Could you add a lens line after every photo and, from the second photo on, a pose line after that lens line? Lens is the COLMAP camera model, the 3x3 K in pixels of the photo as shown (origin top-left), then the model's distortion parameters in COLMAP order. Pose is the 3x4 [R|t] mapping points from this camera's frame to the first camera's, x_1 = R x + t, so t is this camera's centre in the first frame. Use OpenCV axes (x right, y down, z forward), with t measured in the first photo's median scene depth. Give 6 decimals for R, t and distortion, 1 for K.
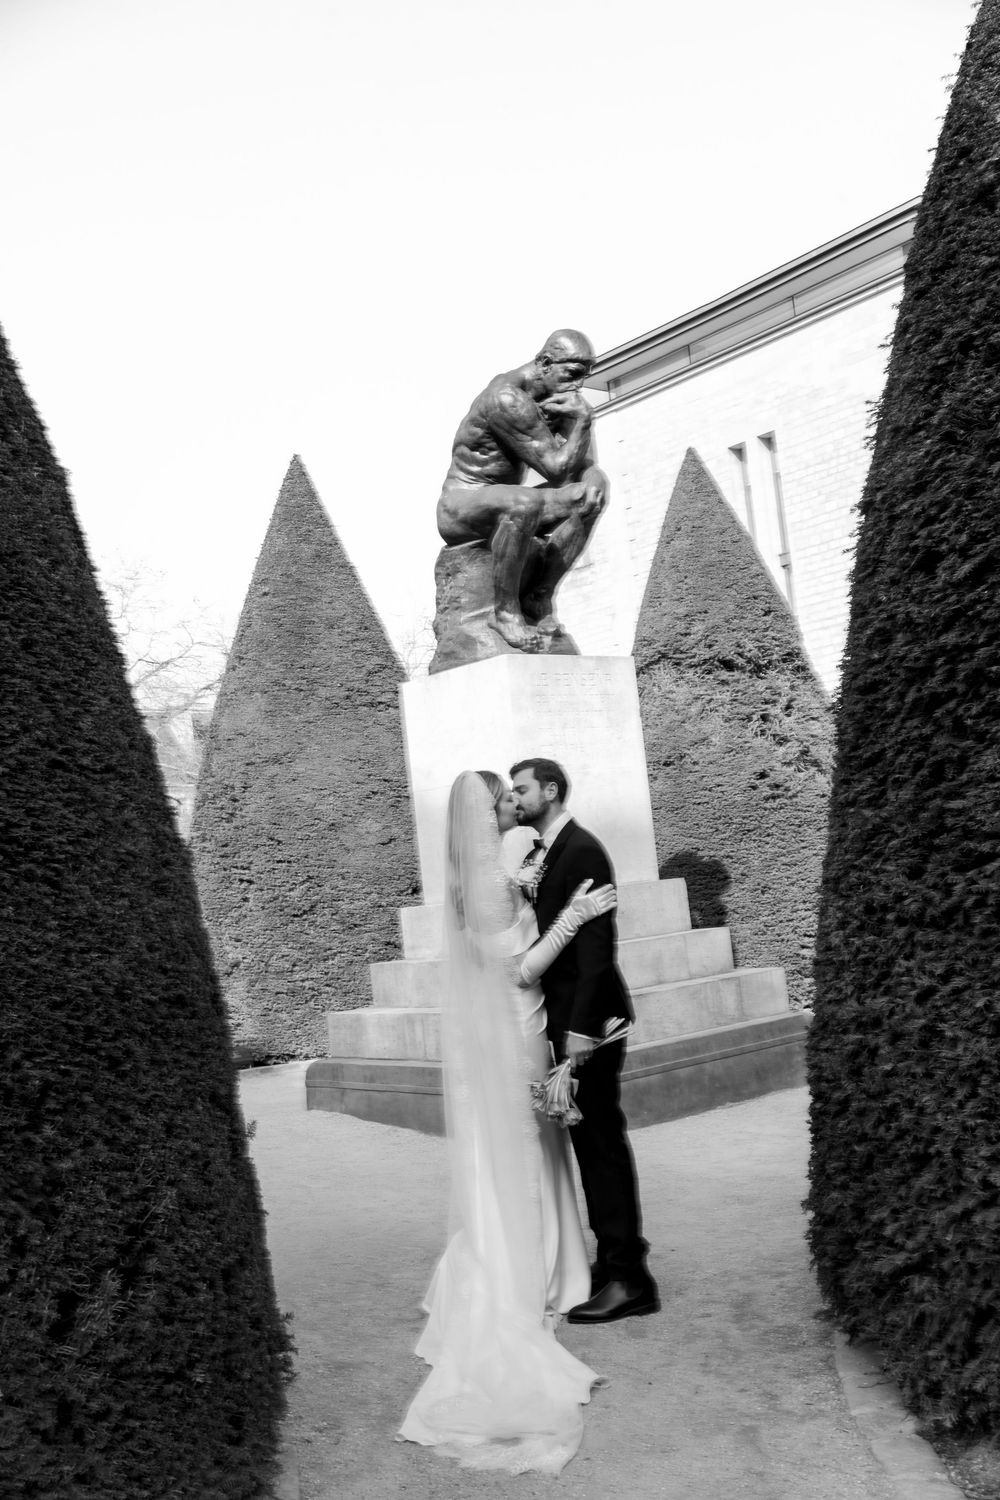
lens RADIAL K [[1510.2, 0, 485.1], [0, 1510.2, 732.7], [0, 0, 1]] dist [0.006346, 0.000000]
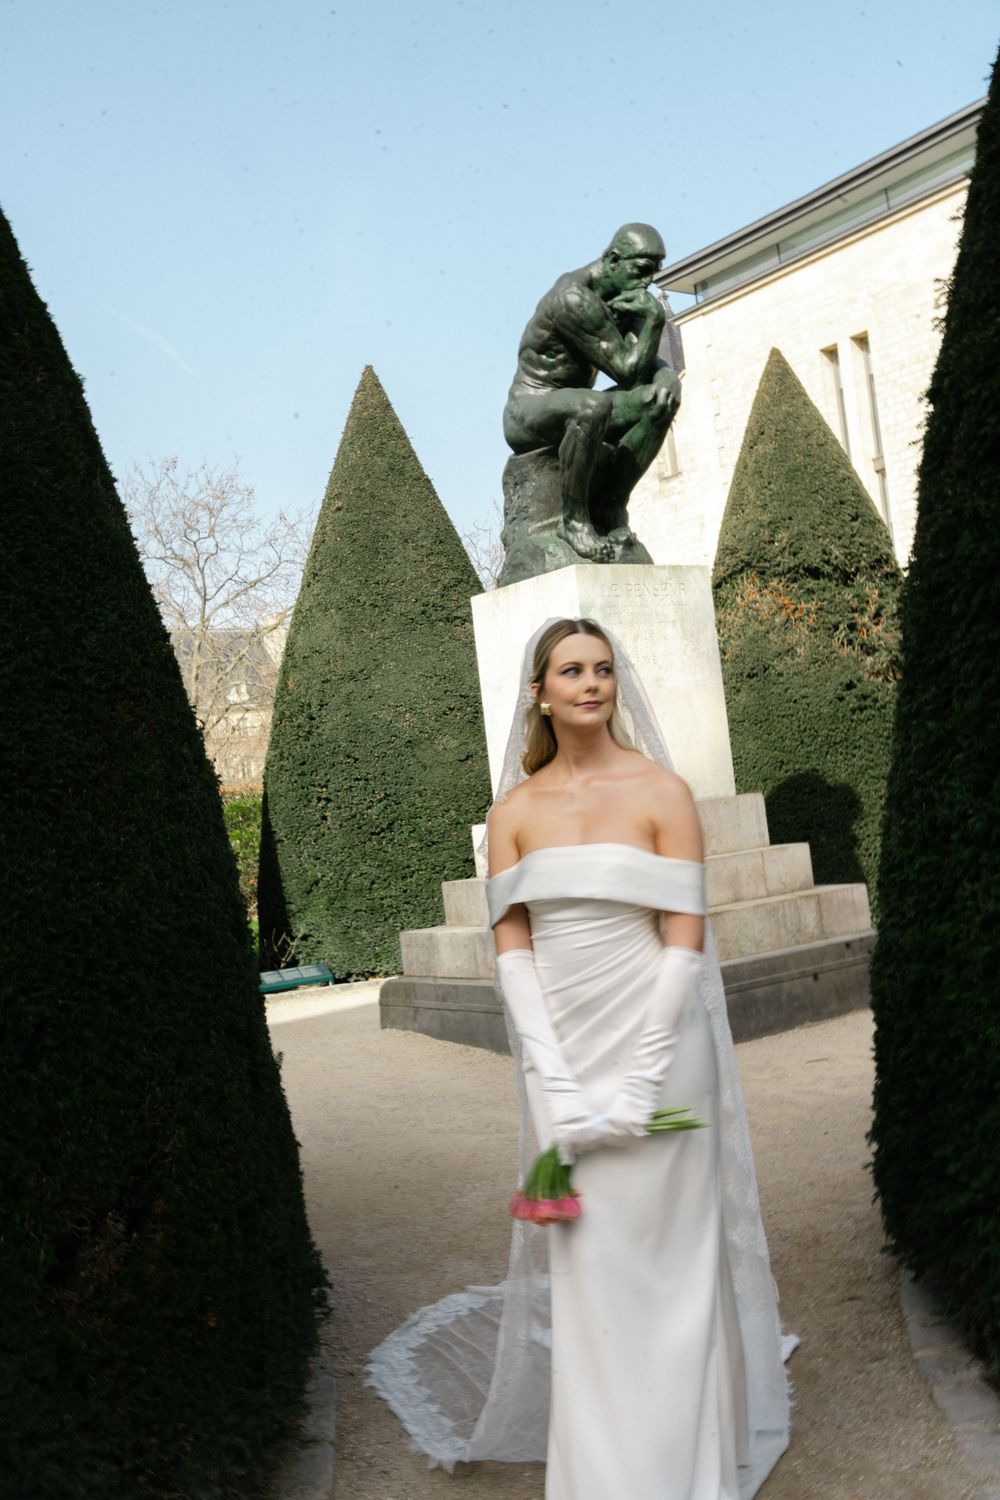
lens RADIAL K [[1510.2, 0, 489.4], [0, 1510.2, 724.2], [0, 0, 1]] dist [0.006346, 0.000000]
pose [[0.998137, -0.011387, -0.059936, 0.015425], [0.014404, 0.998638, 0.050150, 0.000776], [0.059283, -0.050920, 0.996942, 0.023327]]
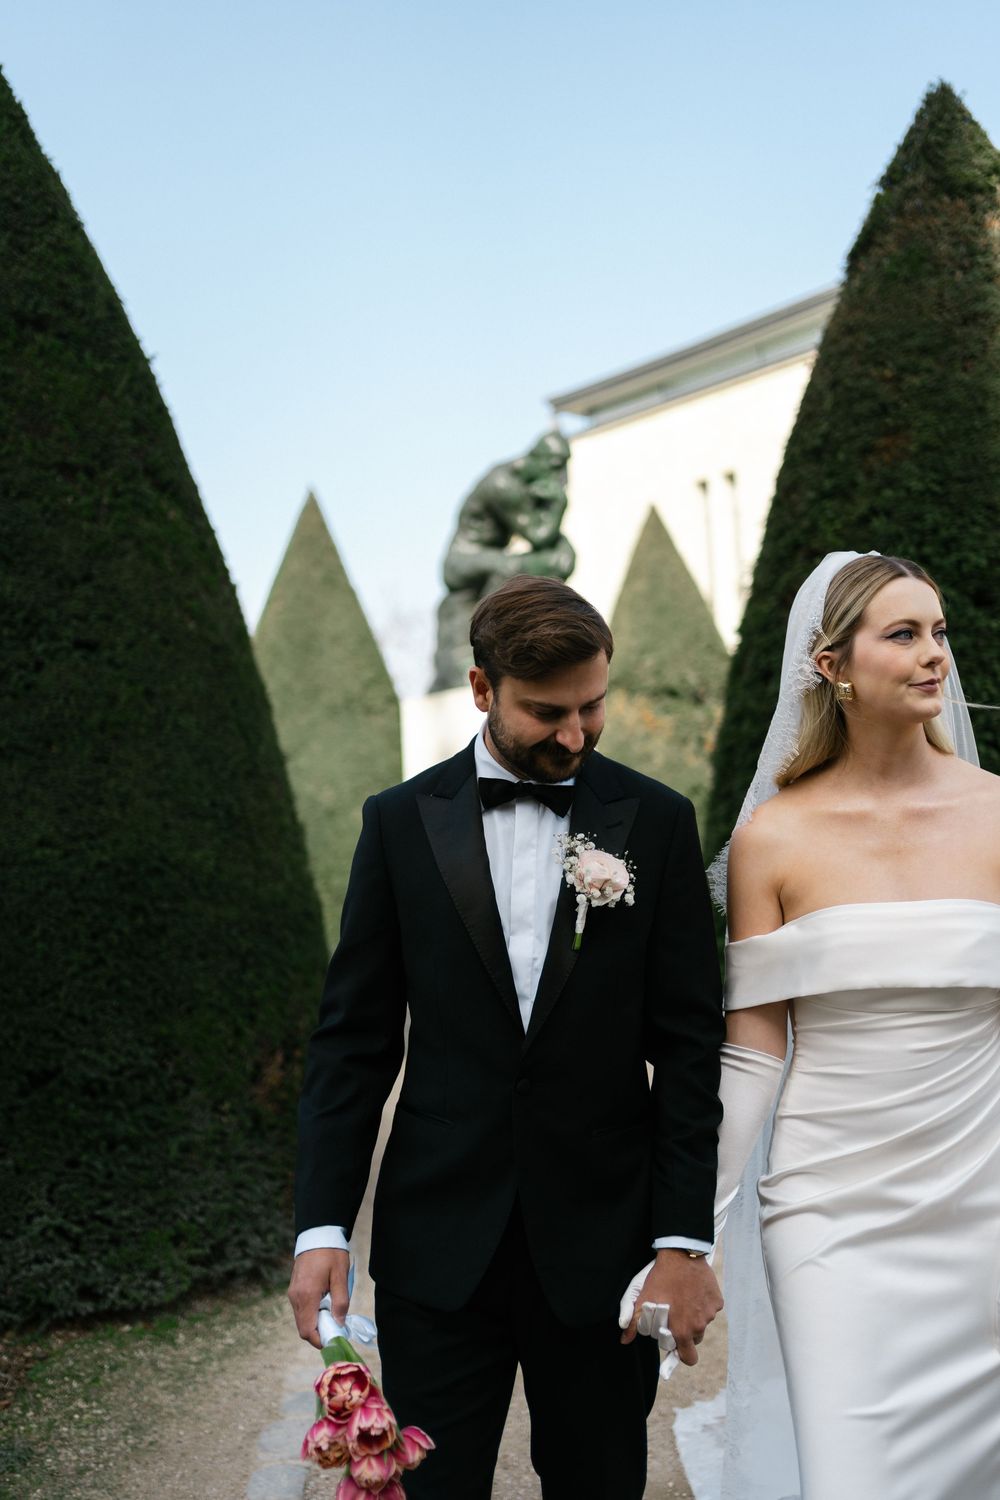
lens RADIAL K [[1510.2, 0, 490.8], [0, 1510.2, 723.9], [0, 0, 1]] dist [0.006346, 0.000000]
pose [[0.997854, 0.057953, 0.030486, -0.021517], [-0.057872, 0.998318, -0.003536, -0.015424], [-0.030639, 0.001764, 0.999529, -0.256533]]
